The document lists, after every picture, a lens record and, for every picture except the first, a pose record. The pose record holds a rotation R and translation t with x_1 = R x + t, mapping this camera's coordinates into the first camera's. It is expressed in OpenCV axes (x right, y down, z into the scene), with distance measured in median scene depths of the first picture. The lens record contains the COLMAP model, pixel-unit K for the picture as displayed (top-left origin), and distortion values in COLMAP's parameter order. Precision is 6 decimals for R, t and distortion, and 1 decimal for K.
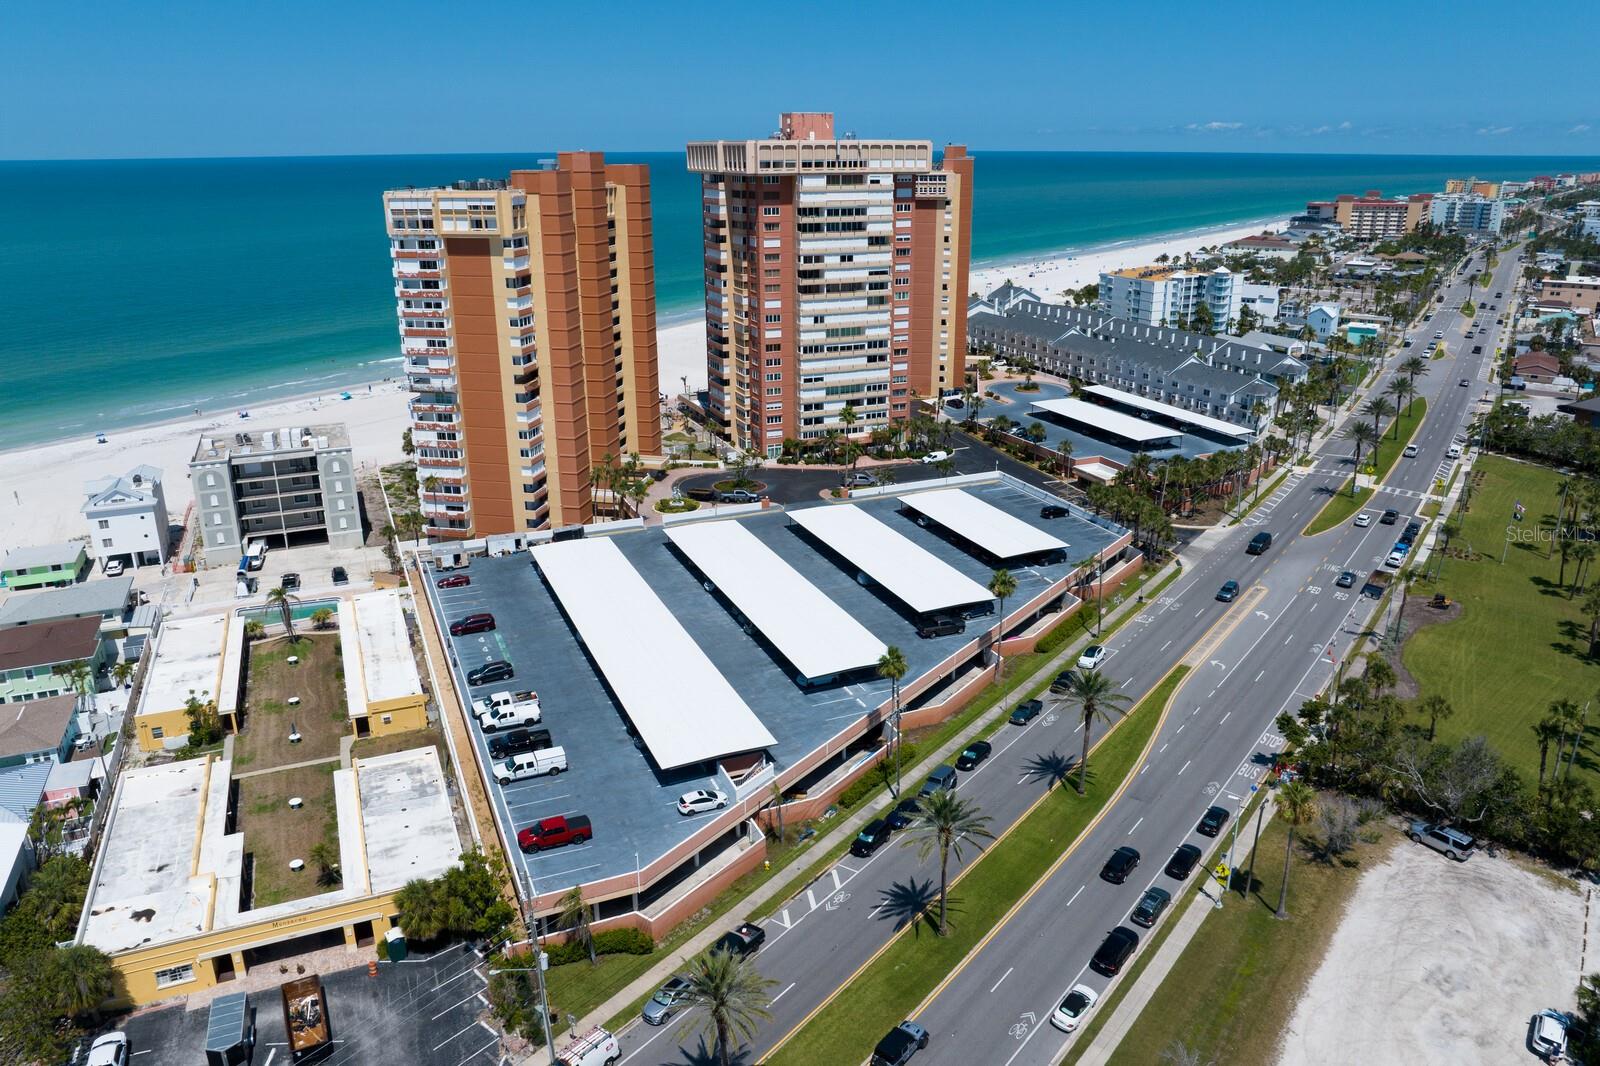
lens RADIAL K [[1128.7, 0, 812.8], [0, 1128.7, 514.6], [0, 0, 1]] dist [-0.054122, 0.026282]
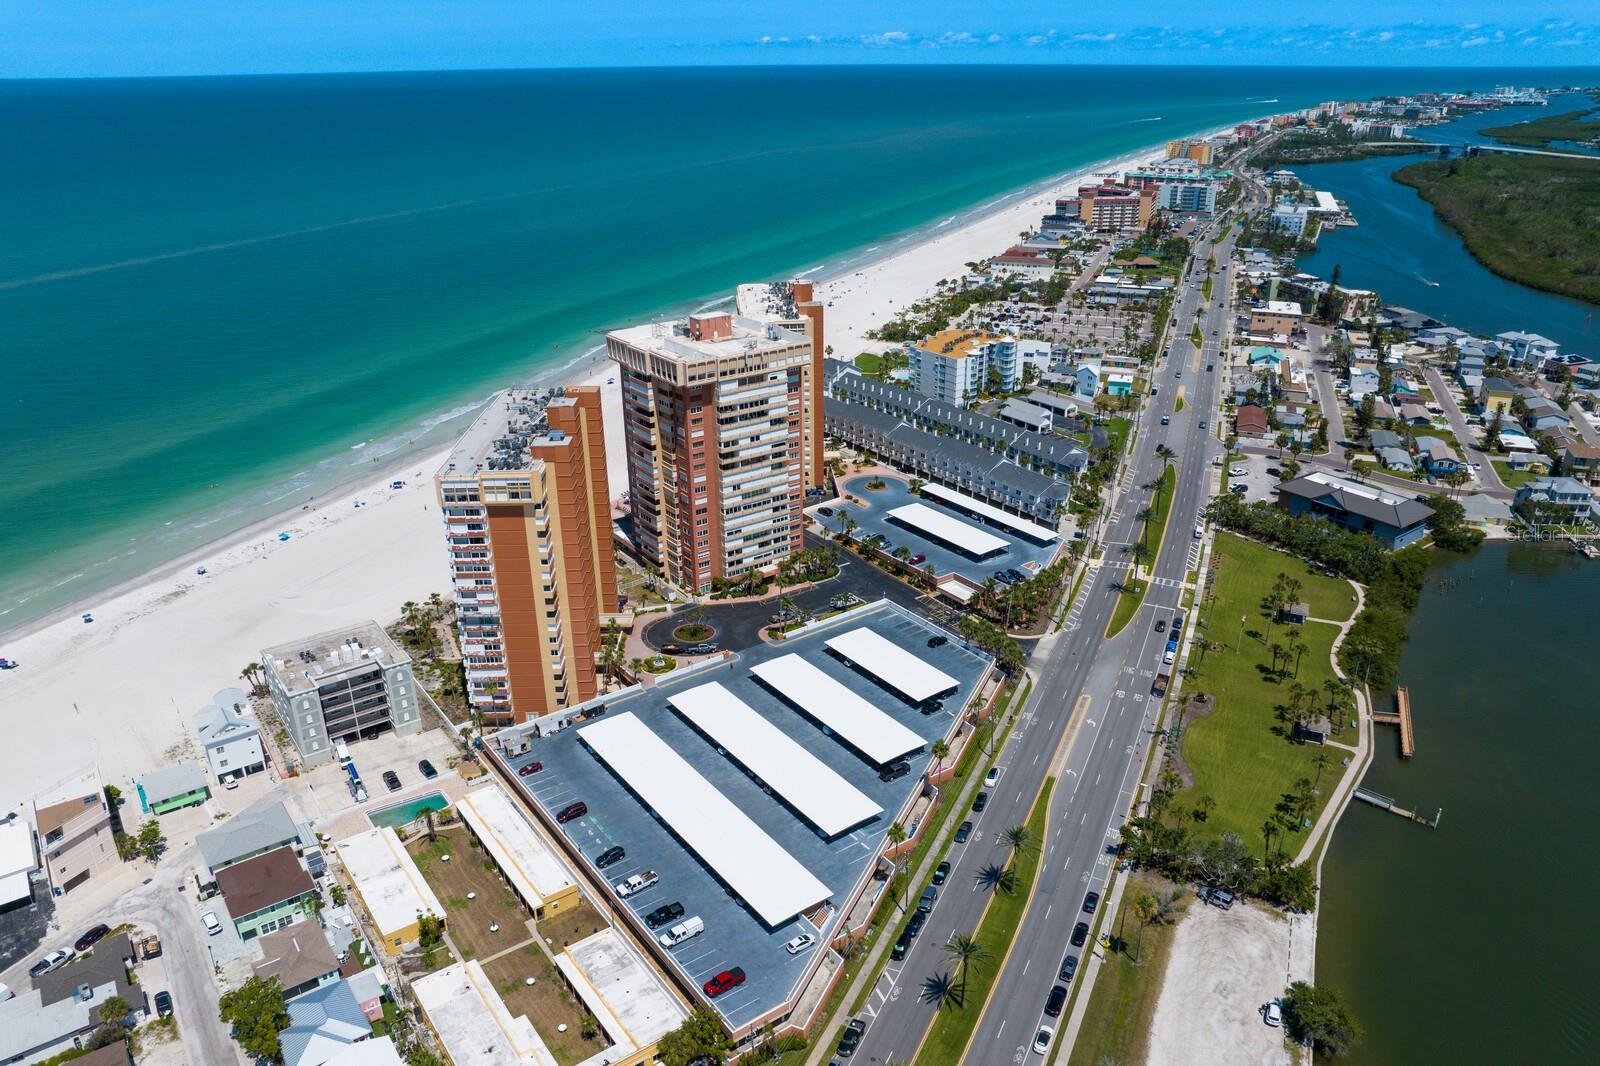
lens RADIAL K [[1120.8, 0, 810.4], [0, 1120.8, 551.9], [0, 0, 1]] dist [-0.003284, -0.098839]
pose [[0.976259, -0.092706, 0.195764, -0.207048], [0.073256, 0.991837, 0.104371, -0.280976], [-0.203842, -0.087553, 0.975081, -0.316142]]
